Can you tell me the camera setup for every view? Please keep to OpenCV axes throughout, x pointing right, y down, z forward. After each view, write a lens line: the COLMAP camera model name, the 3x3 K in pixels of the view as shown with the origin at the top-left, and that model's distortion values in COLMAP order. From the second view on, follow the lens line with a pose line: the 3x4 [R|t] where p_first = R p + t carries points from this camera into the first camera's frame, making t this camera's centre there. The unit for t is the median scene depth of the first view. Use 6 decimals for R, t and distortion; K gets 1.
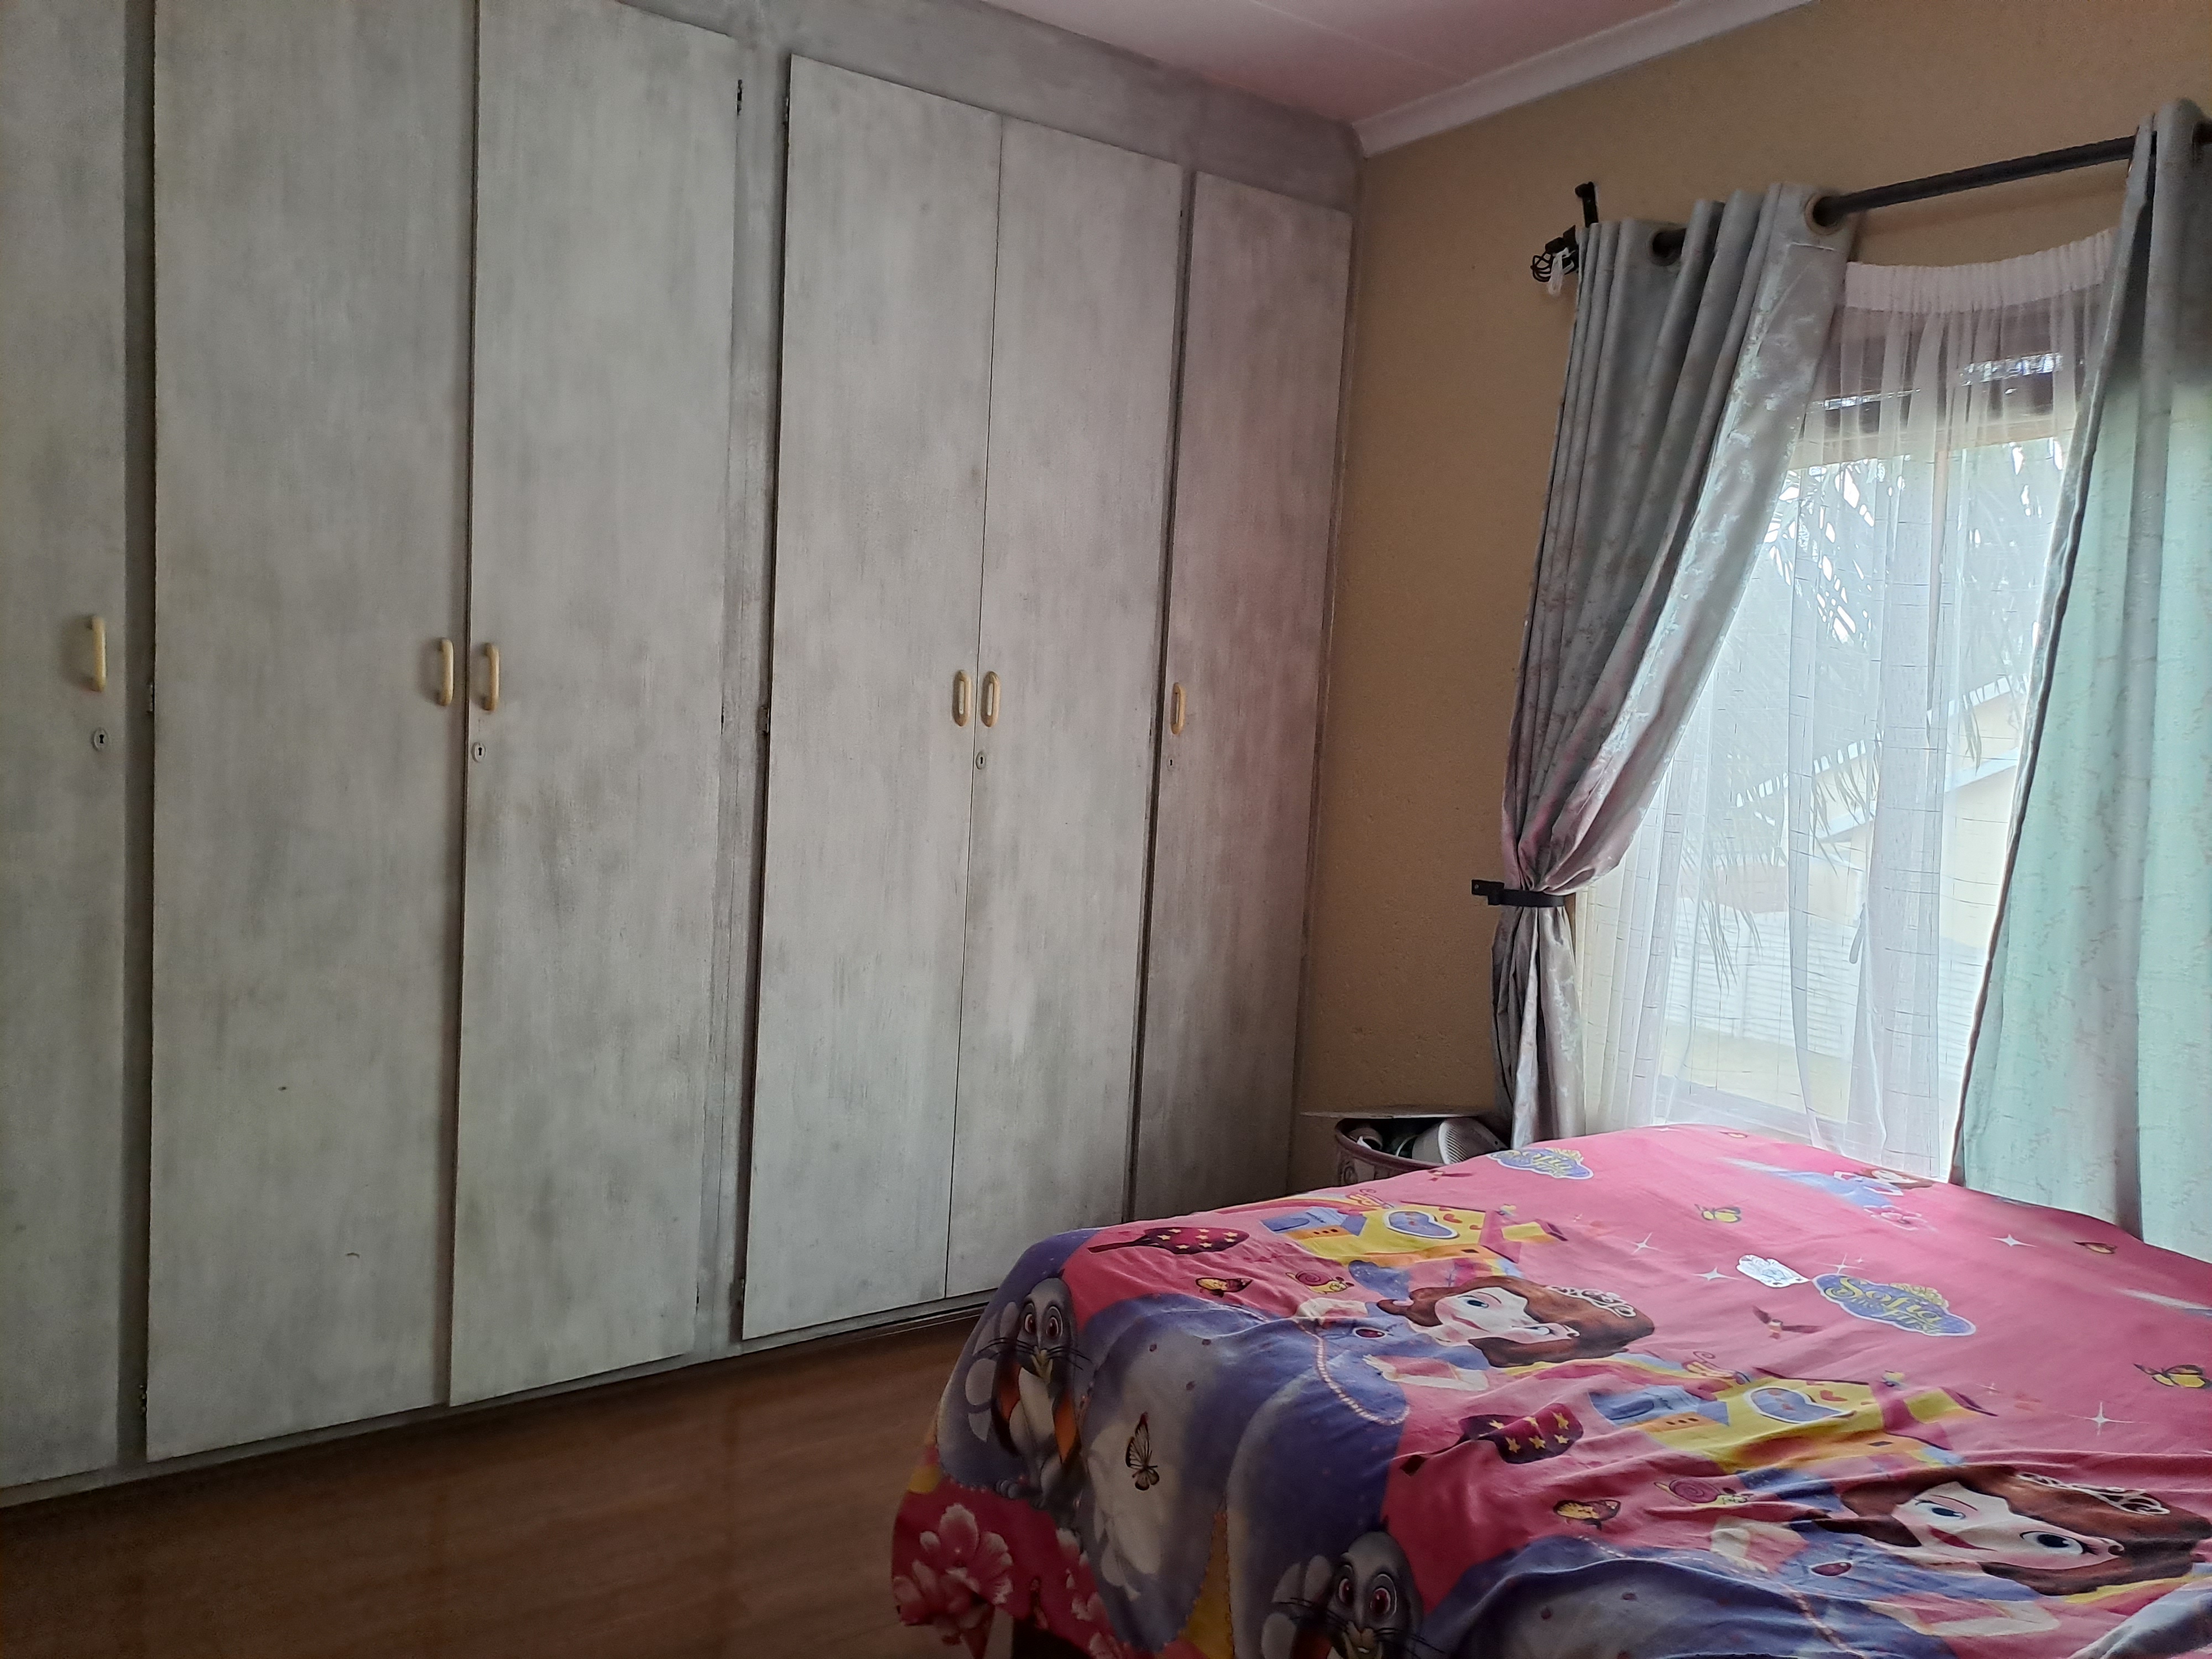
lens RADIAL K [[1640.9, 0, 1100.5], [0, 1640.9, 831.9], [0, 0, 1]] dist [0.095216, -0.080835]
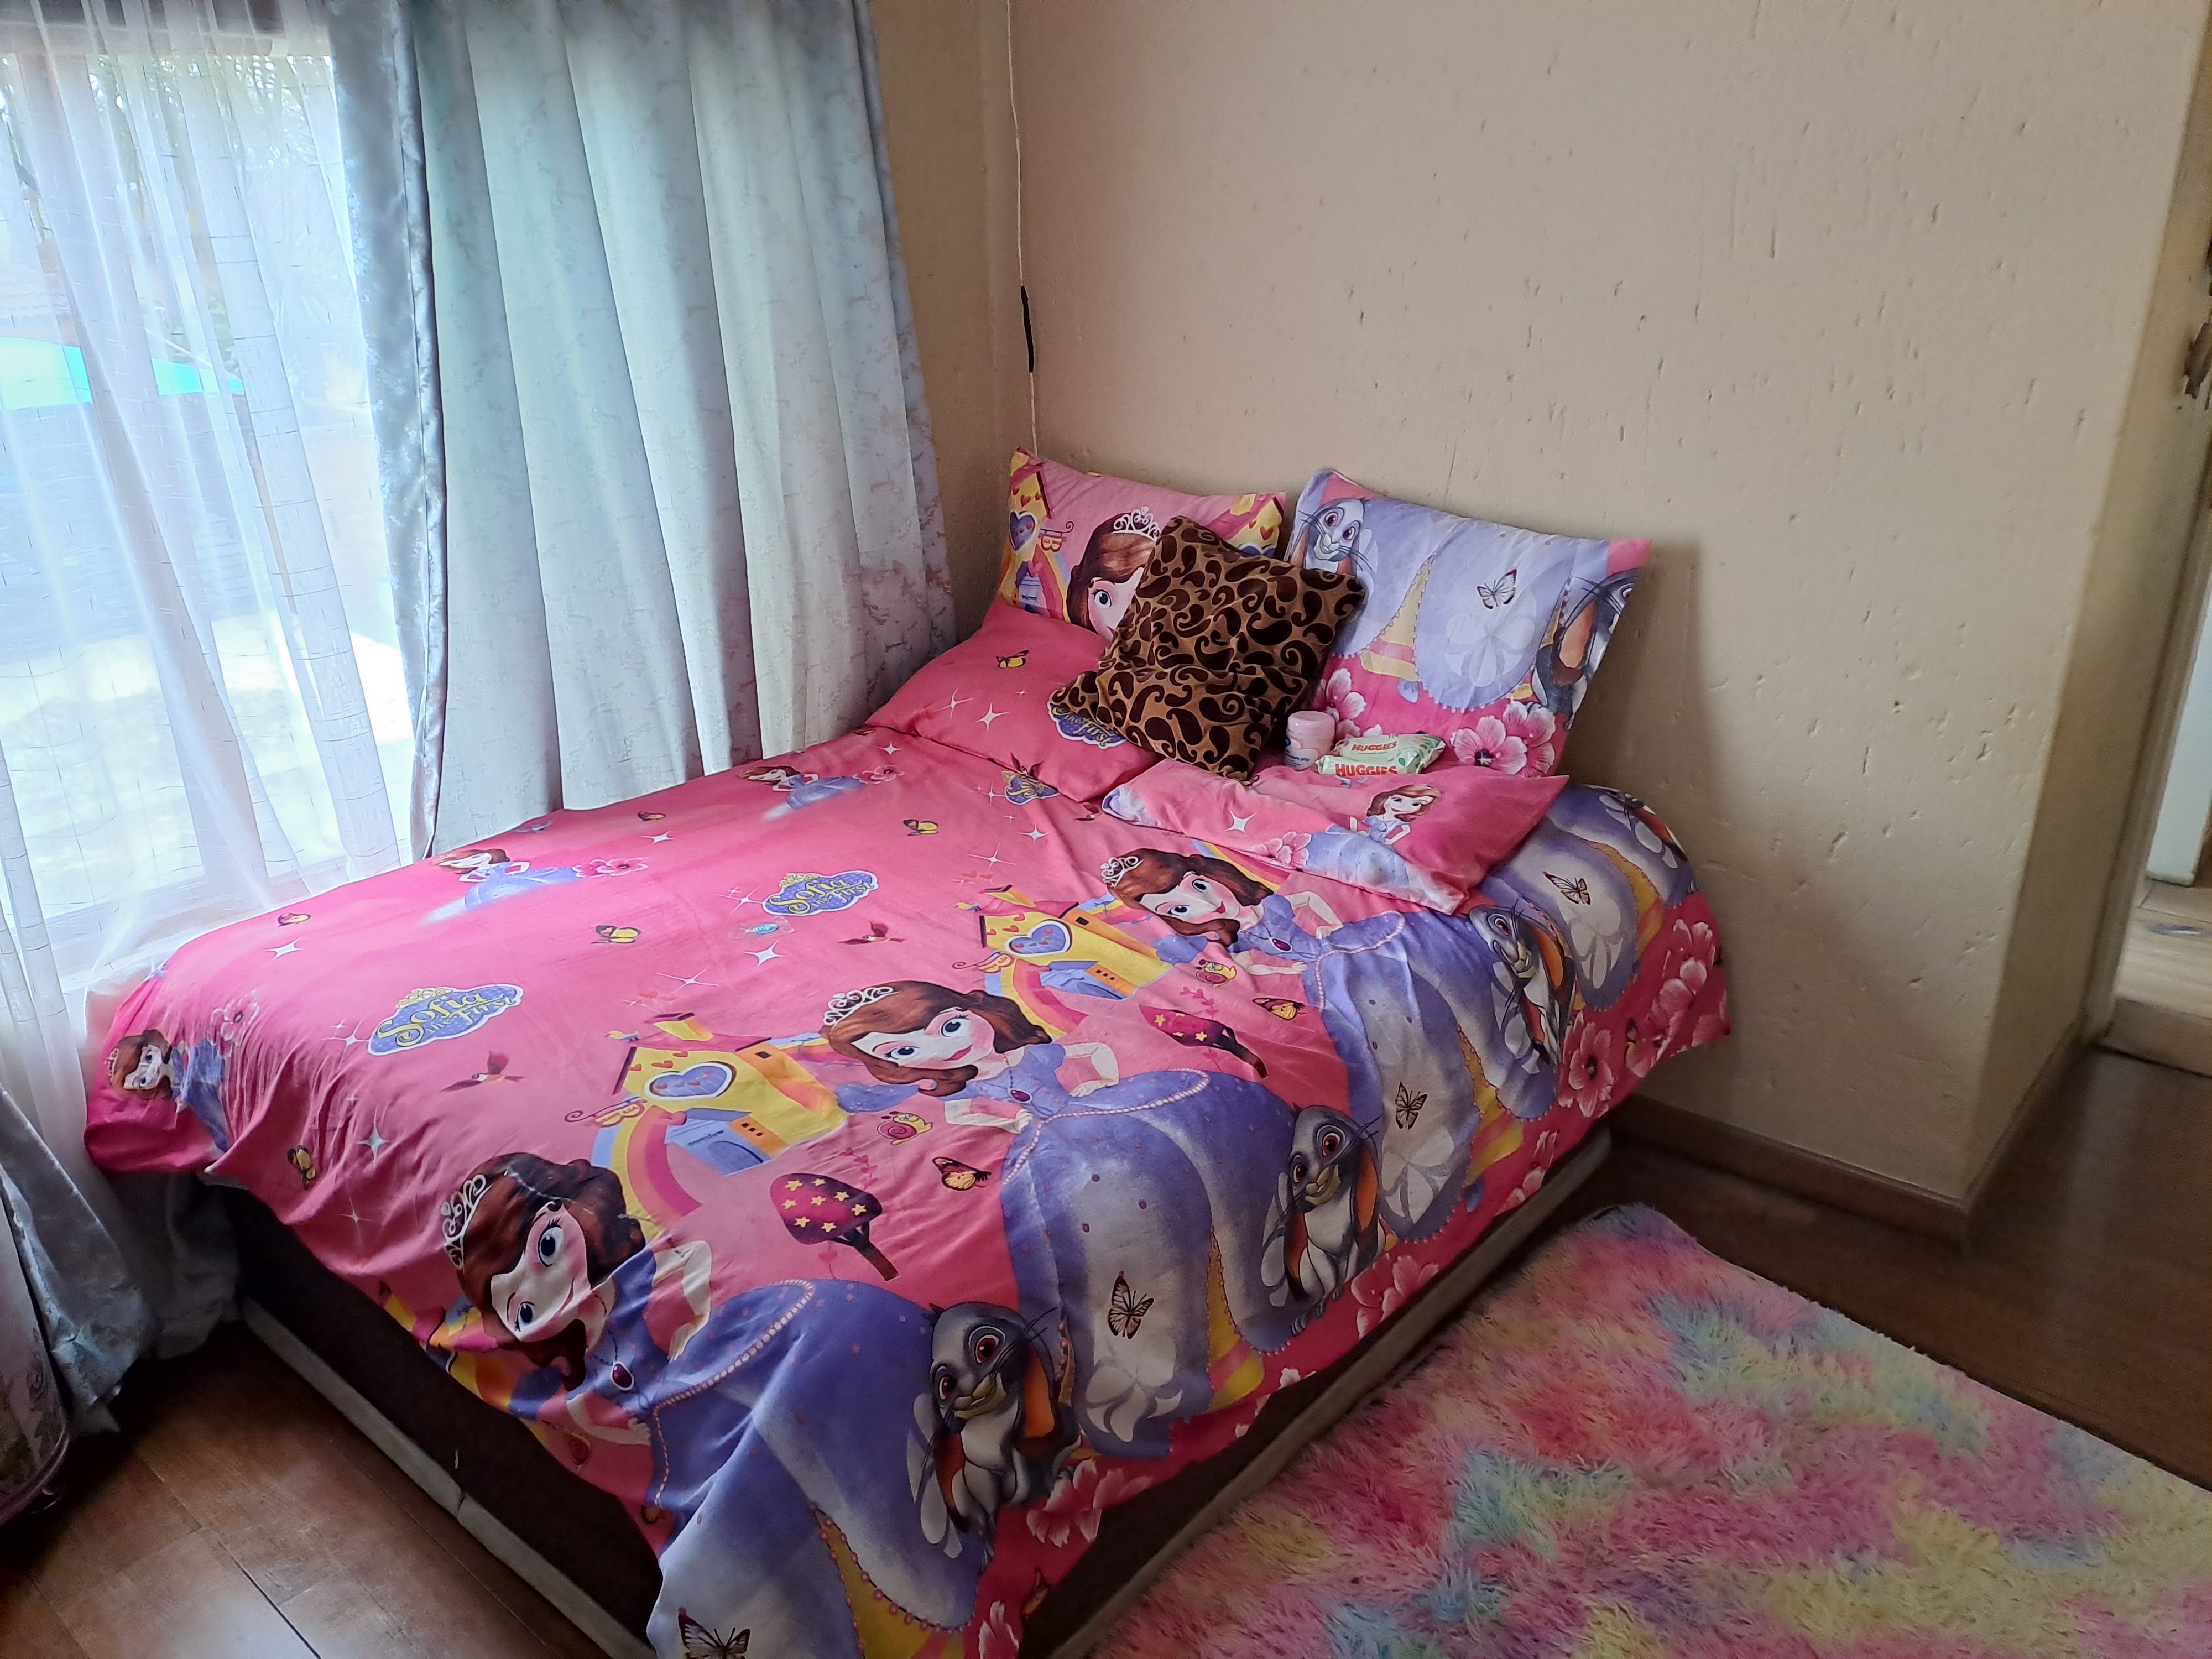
lens RADIAL K [[1640.9, 0, 1100.9], [0, 1640.9, 823.5], [0, 0, 1]] dist [0.095216, -0.080835]
pose [[-0.260496, -0.382260, 0.886577, -0.663446], [0.081054, 0.906381, 0.414614, -0.261169], [-0.962067, 0.179866, -0.205125, 1.073035]]
